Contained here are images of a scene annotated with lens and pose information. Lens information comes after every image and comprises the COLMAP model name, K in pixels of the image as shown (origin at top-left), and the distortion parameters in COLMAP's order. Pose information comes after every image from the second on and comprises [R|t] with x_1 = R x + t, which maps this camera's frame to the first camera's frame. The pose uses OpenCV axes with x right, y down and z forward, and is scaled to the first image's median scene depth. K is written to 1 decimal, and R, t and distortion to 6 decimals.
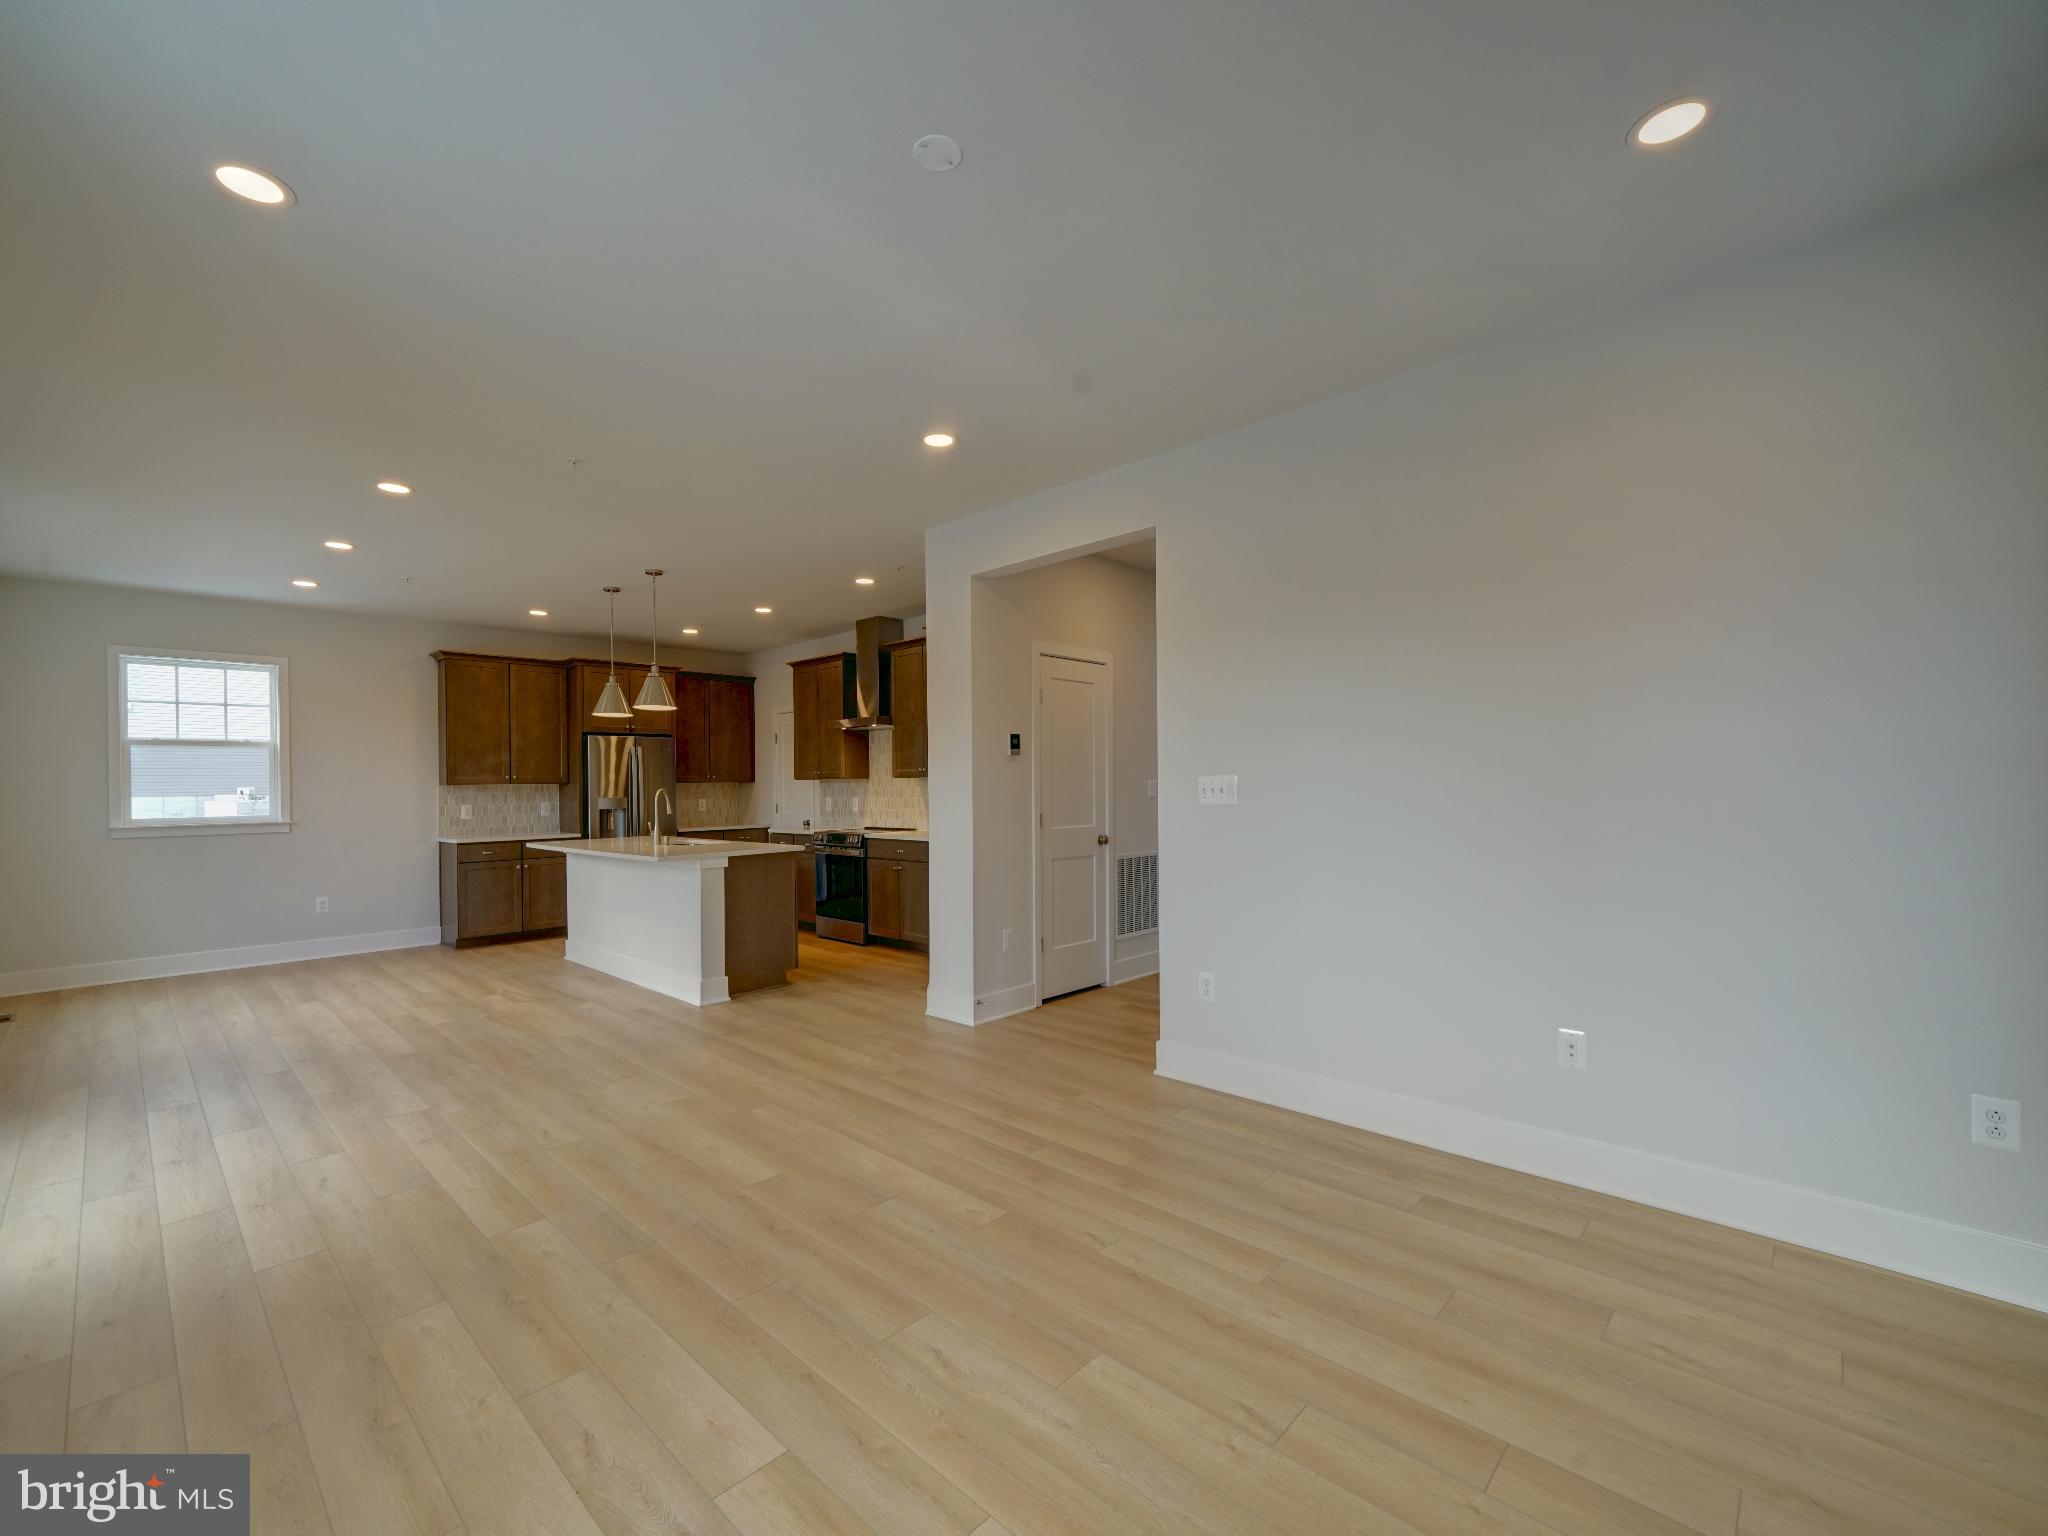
lens RADIAL K [[860.9, 0, 1011.0], [0, 860.9, 778.9], [0, 0, 1]] dist [0.008205, 0.000127]
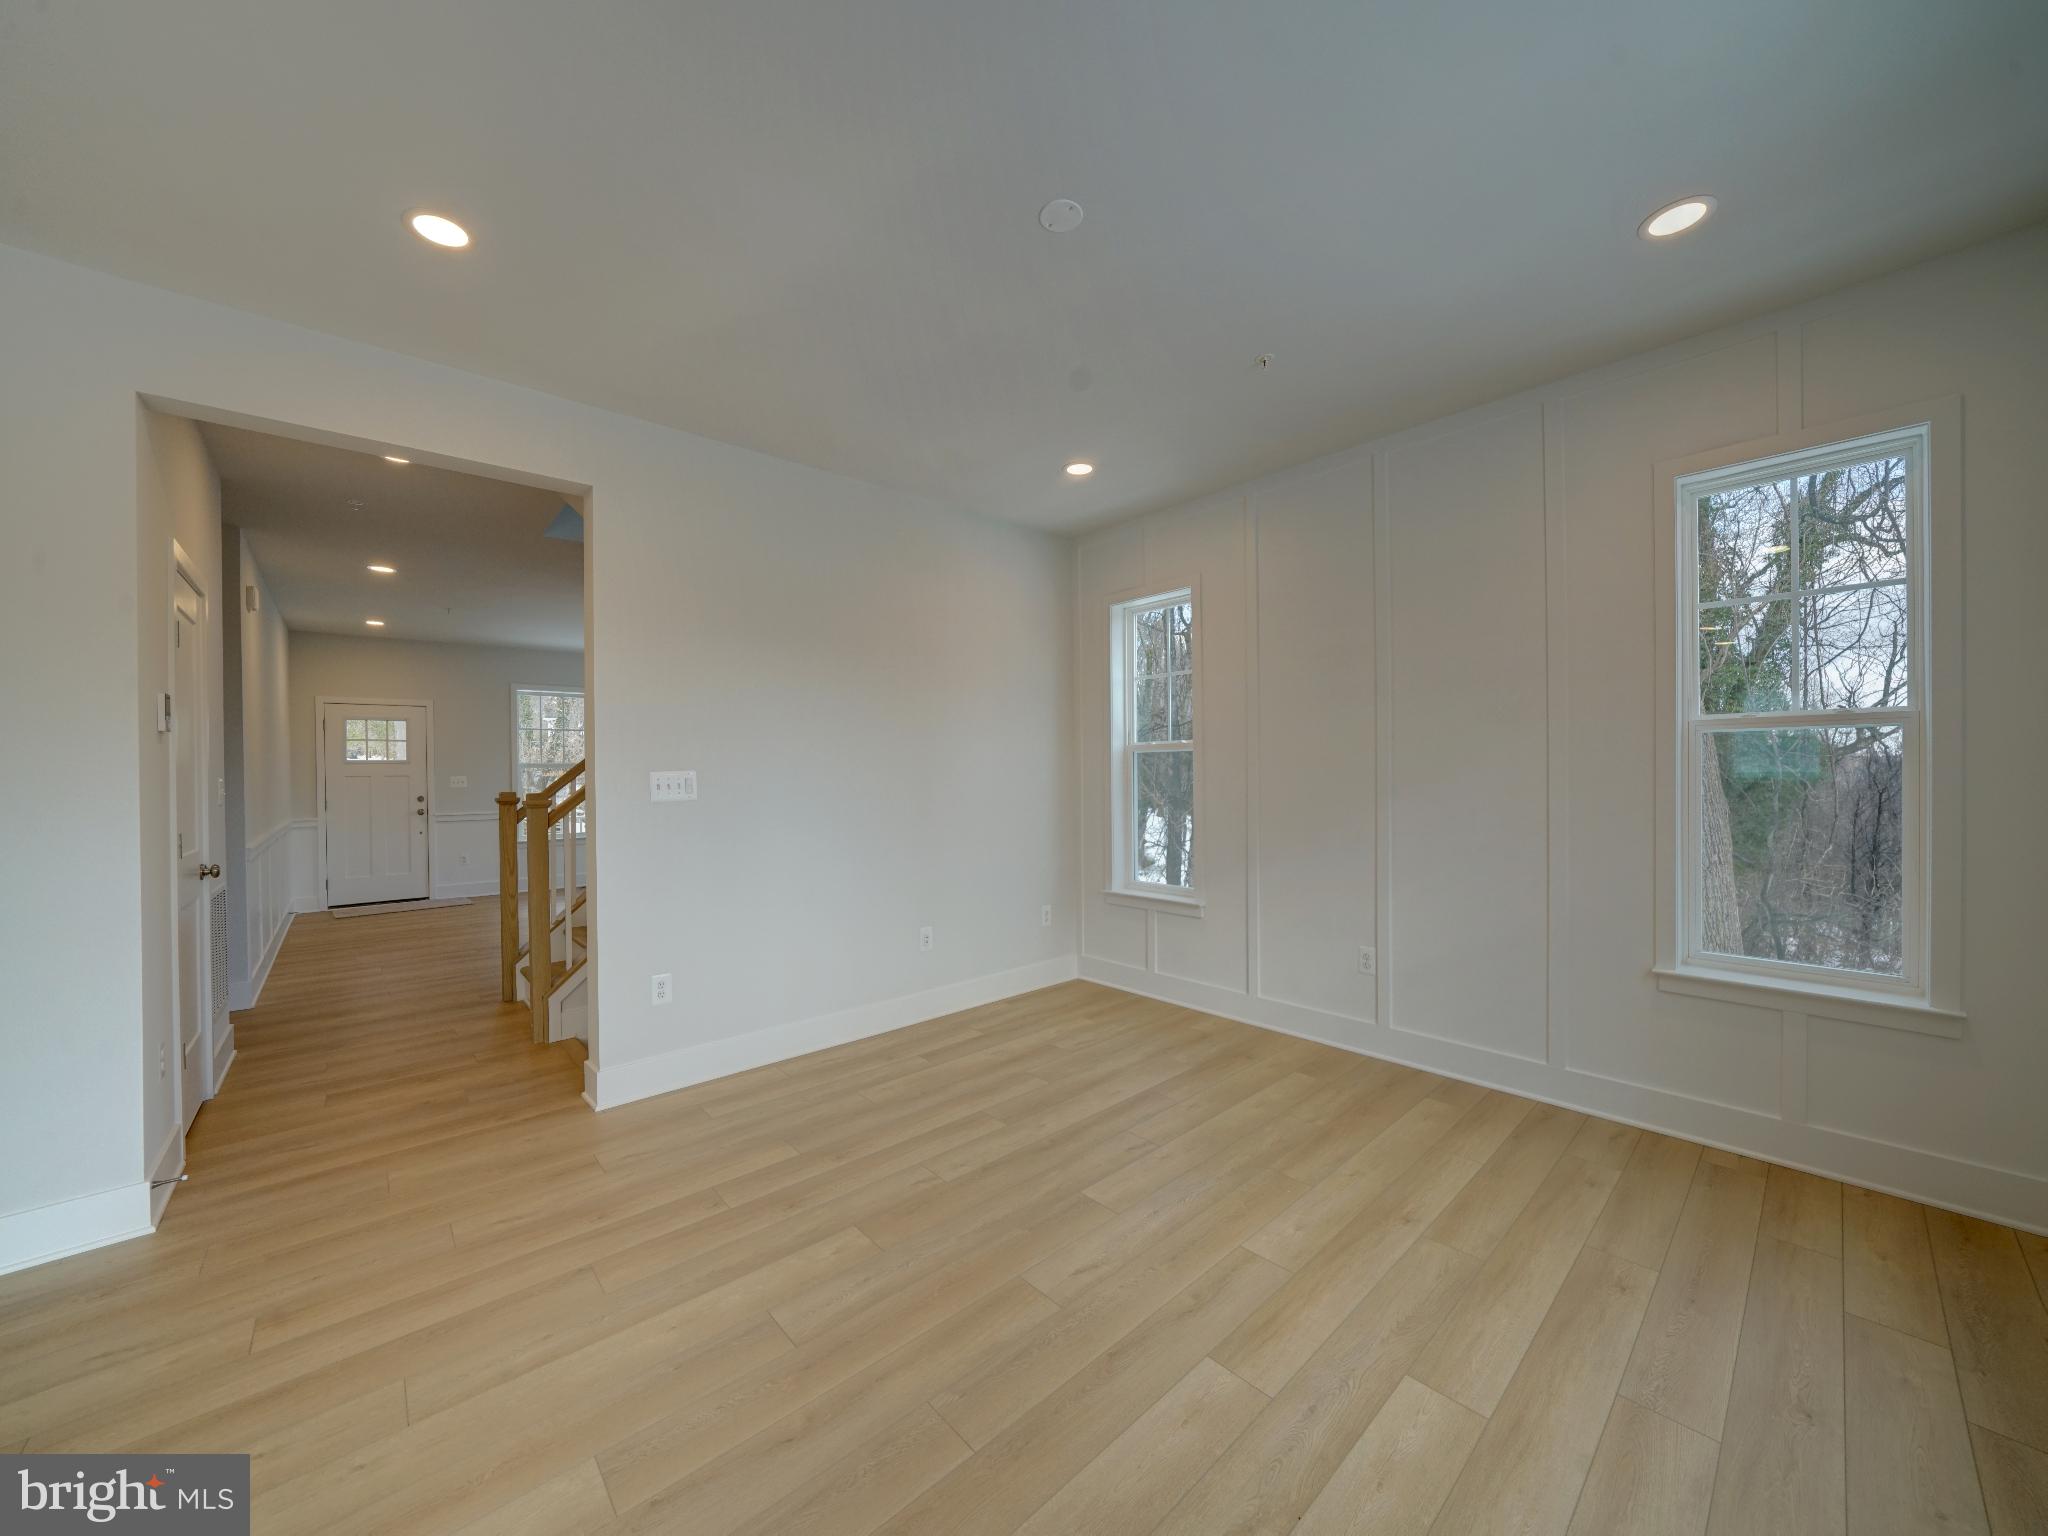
lens RADIAL K [[748.1, 0, 1009.0], [0, 748.1, 780.3], [0, 0, 1]] dist [-0.012715, 0.000283]
pose [[0.085167, 0.002187, 0.996364, -0.317663], [0.002609, 0.999994, -0.002418, 0.005164], [-0.996363, 0.002805, 0.085161, 0.297808]]
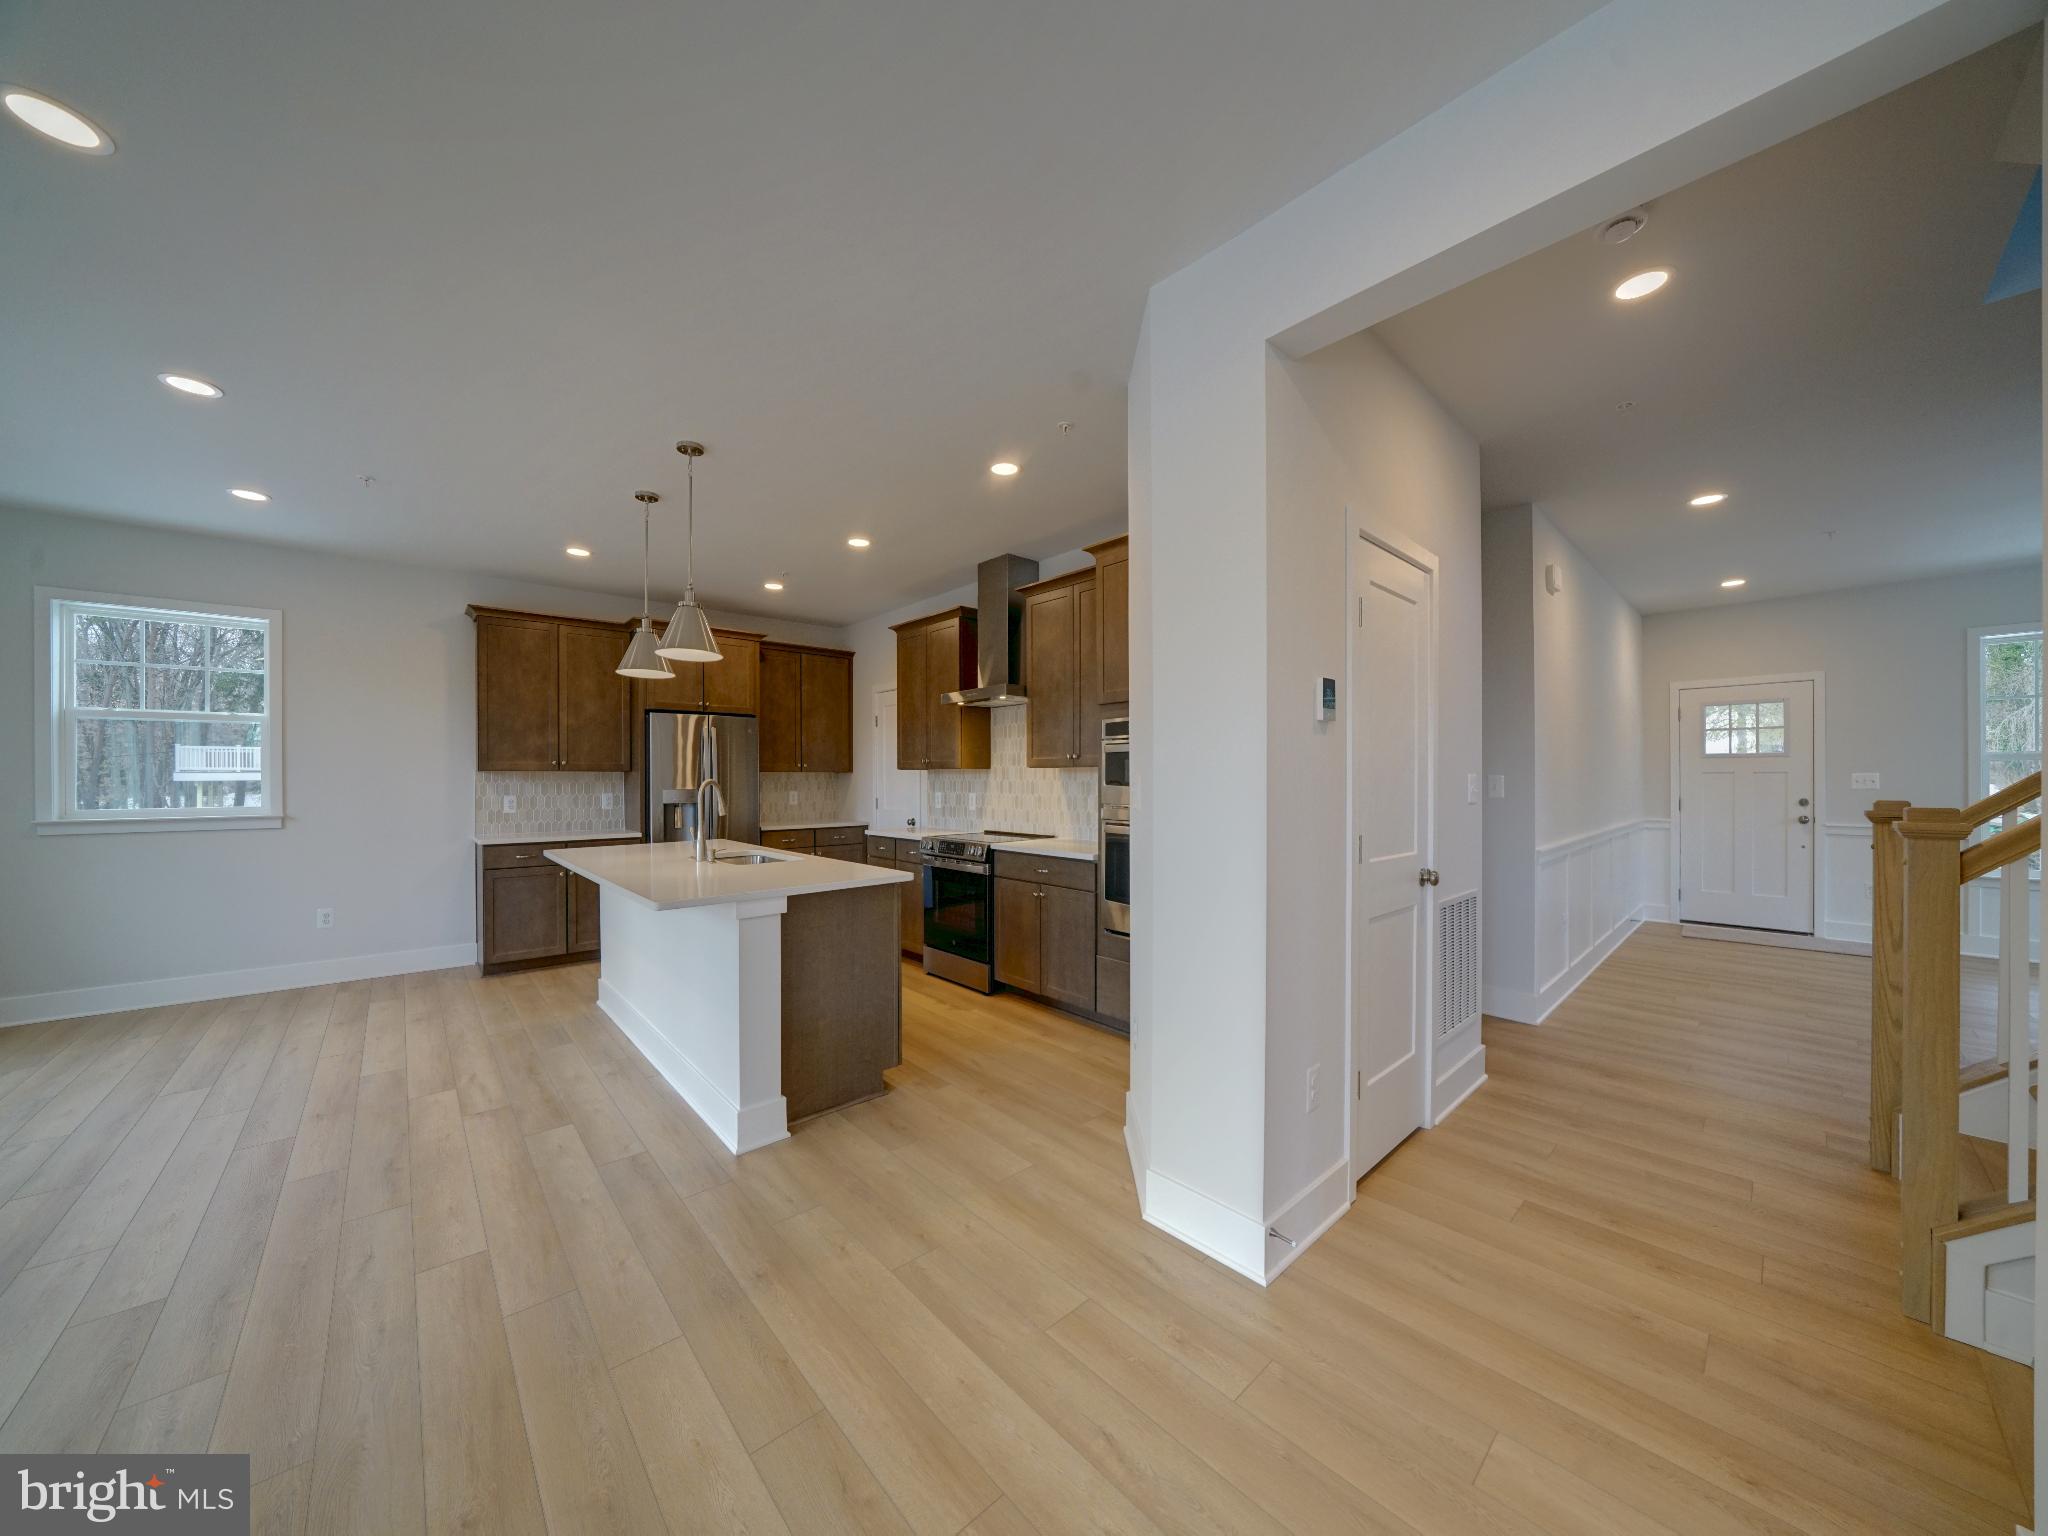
lens RADIAL K [[706.2, 0, 1014.3], [0, 706.2, 777.5], [0, 0, 1]] dist [-0.020671, 0.000078]
pose [[0.996642, 0.010837, -0.081157, -0.106999], [-0.010364, 0.999927, 0.006249, 0.003647], [0.081219, -0.005387, 0.996682, 0.422910]]
